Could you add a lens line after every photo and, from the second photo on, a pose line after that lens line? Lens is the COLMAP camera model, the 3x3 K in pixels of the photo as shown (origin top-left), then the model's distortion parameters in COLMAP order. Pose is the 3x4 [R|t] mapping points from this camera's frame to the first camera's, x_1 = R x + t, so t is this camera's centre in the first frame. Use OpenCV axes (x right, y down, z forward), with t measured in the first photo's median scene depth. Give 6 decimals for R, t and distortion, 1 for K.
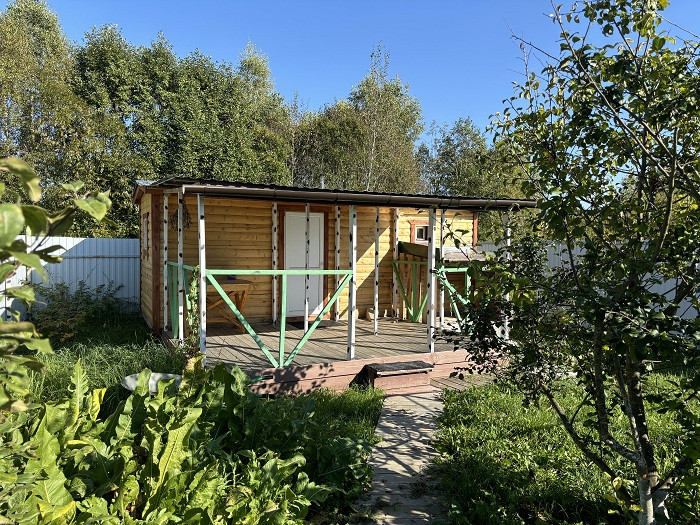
lens RADIAL K [[534.8, 0, 352.2], [0, 534.8, 262.3], [0, 0, 1]] dist [0.033344, -0.012768]
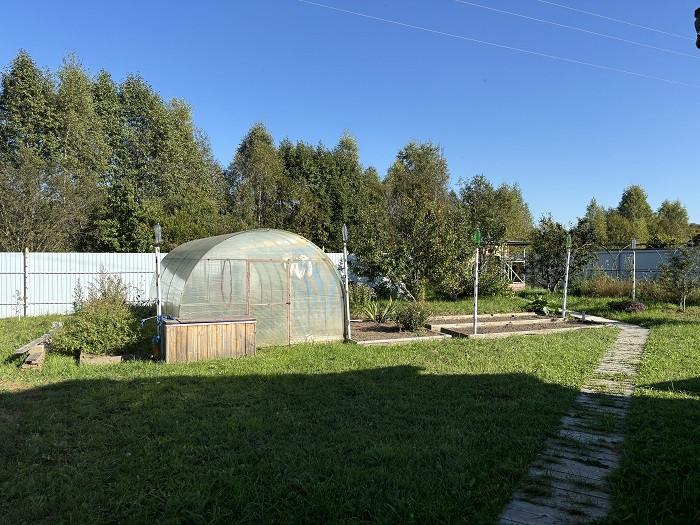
lens RADIAL K [[534.8, 0, 350.3], [0, 534.8, 261.6], [0, 0, 1]] dist [0.033344, -0.012768]
pose [[0.999748, -0.012824, 0.018427, -0.681437], [0.013292, 0.999587, -0.025490, 0.063867], [-0.018093, 0.025728, 0.999505, -1.860070]]
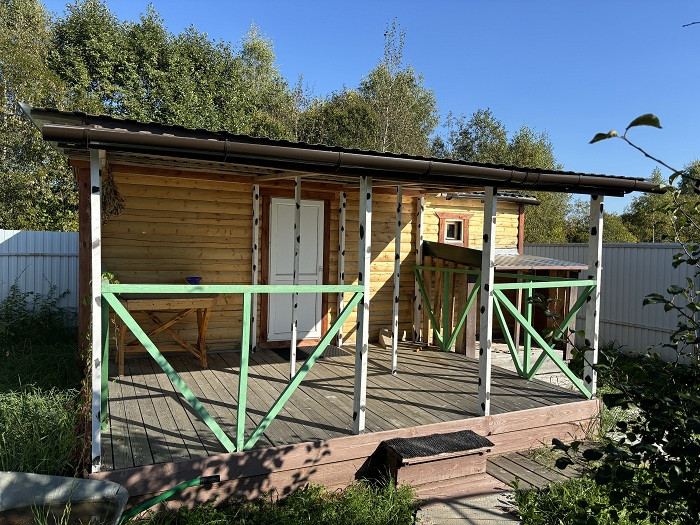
lens RADIAL K [[534.8, 0, 350.0], [0, 534.8, 262.5], [0, 0, 1]] dist [0.033344, -0.012768]
pose [[0.999731, 0.015745, -0.017030, -0.003311], [-0.015733, 0.999876, 0.000810, -0.007472], [0.017041, -0.000541, 0.999855, 0.249095]]
